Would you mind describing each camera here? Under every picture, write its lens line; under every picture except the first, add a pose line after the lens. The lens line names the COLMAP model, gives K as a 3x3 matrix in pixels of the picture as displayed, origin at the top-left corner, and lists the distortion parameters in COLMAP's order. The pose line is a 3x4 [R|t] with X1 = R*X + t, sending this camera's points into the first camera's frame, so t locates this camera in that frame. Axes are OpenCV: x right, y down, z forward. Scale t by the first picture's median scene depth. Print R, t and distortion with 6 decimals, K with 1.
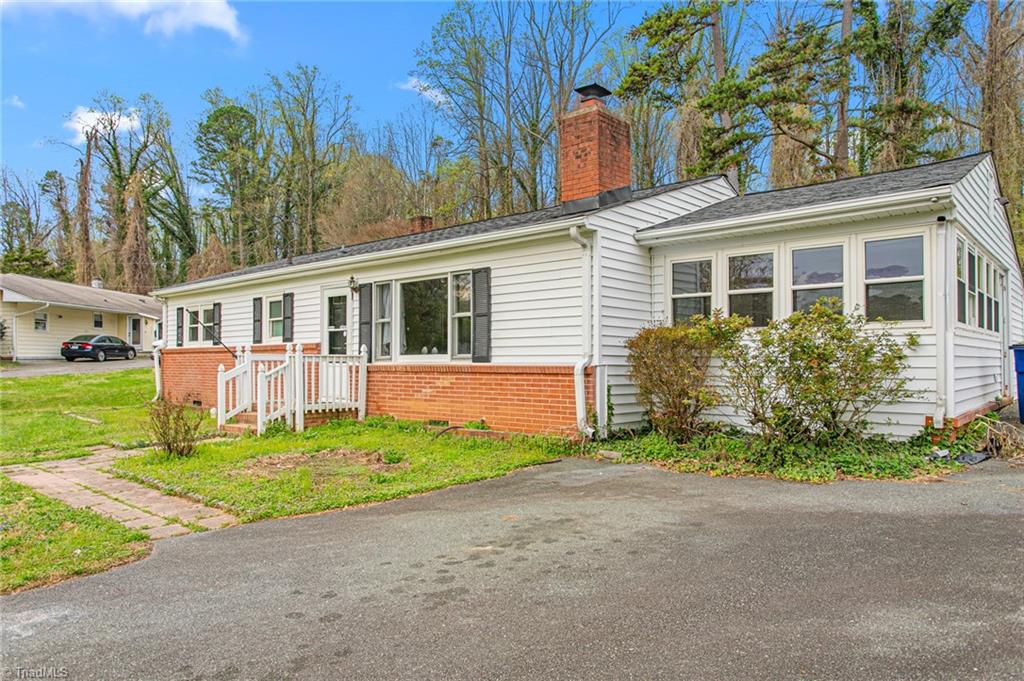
lens RADIAL K [[693.5, 0, 512.0], [0, 693.5, 340.5], [0, 0, 1]] dist [-0.009232, -0.001703]
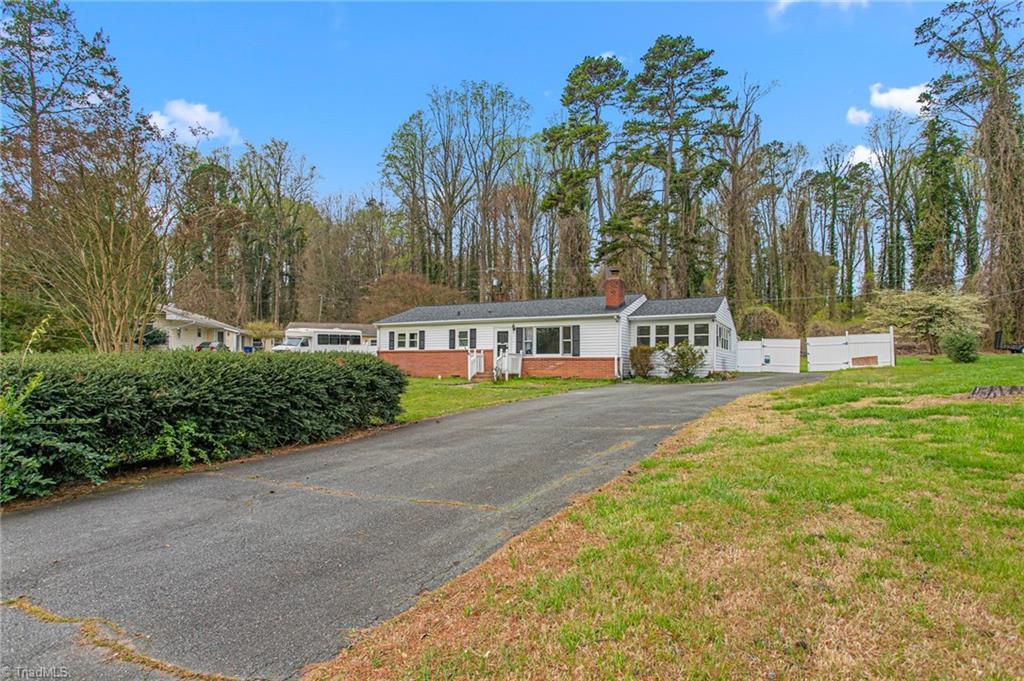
lens RADIAL K [[569.2, 0, 512.0], [0, 569.2, 340.5], [0, 0, 1]] dist [-0.001069, -0.000110]
pose [[0.972882, 0.020327, 0.230408, -0.782856], [-0.015987, 0.999658, -0.020685, 0.015741], [-0.230749, 0.016440, 0.972874, -1.191521]]
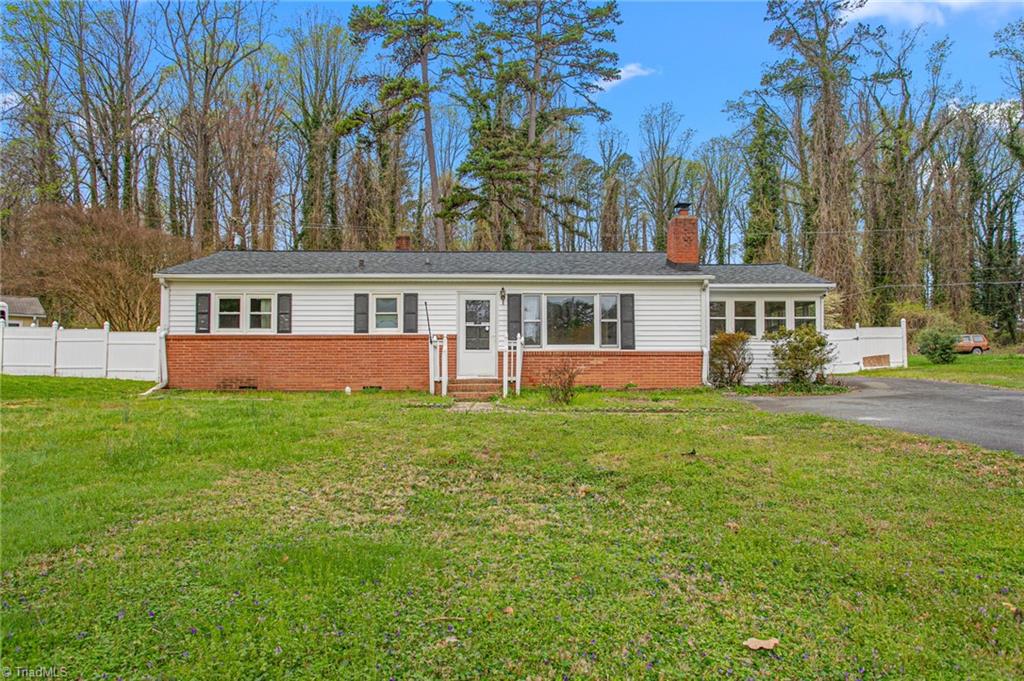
lens RADIAL K [[666.2, 0, 512.0], [0, 666.2, 340.5], [0, 0, 1]] dist [-0.000425, -0.001171]
pose [[0.734827, 0.038510, 0.677160, -1.196333], [-0.022799, 0.999225, -0.032085, 0.060455], [-0.677871, 0.008138, 0.735136, -0.003123]]
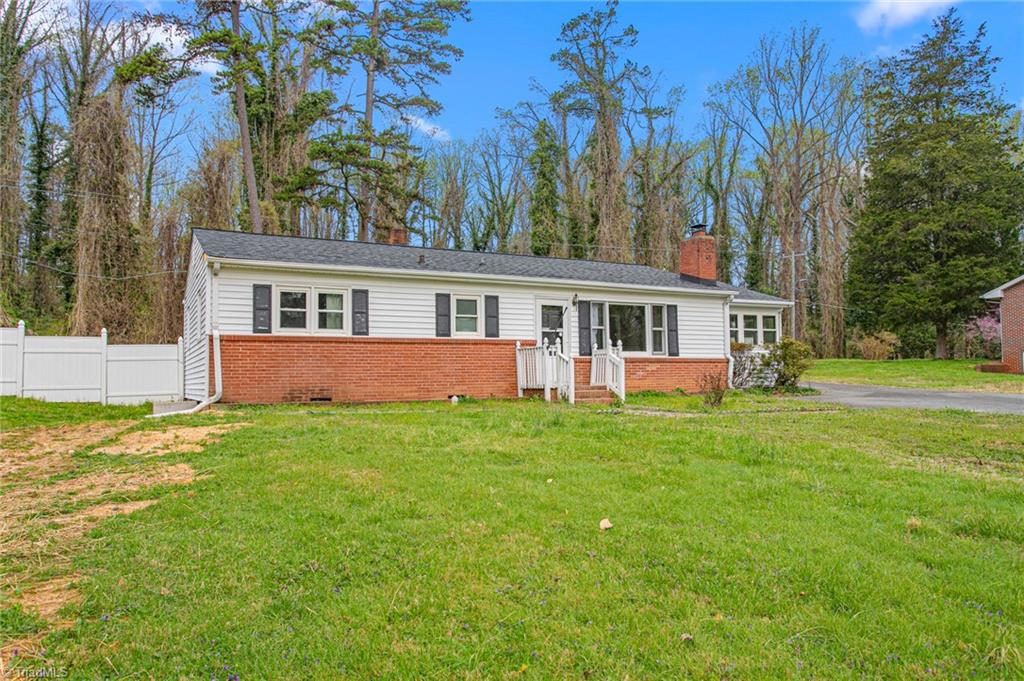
lens RADIAL K [[717.0, 0, 512.0], [0, 717.0, 340.5], [0, 0, 1]] dist [-0.012090, -0.000955]
pose [[0.355187, 0.049929, 0.933461, -1.727197], [-0.019943, 0.998750, -0.045833, 0.074944], [-0.934583, -0.002336, 0.355739, 0.643699]]
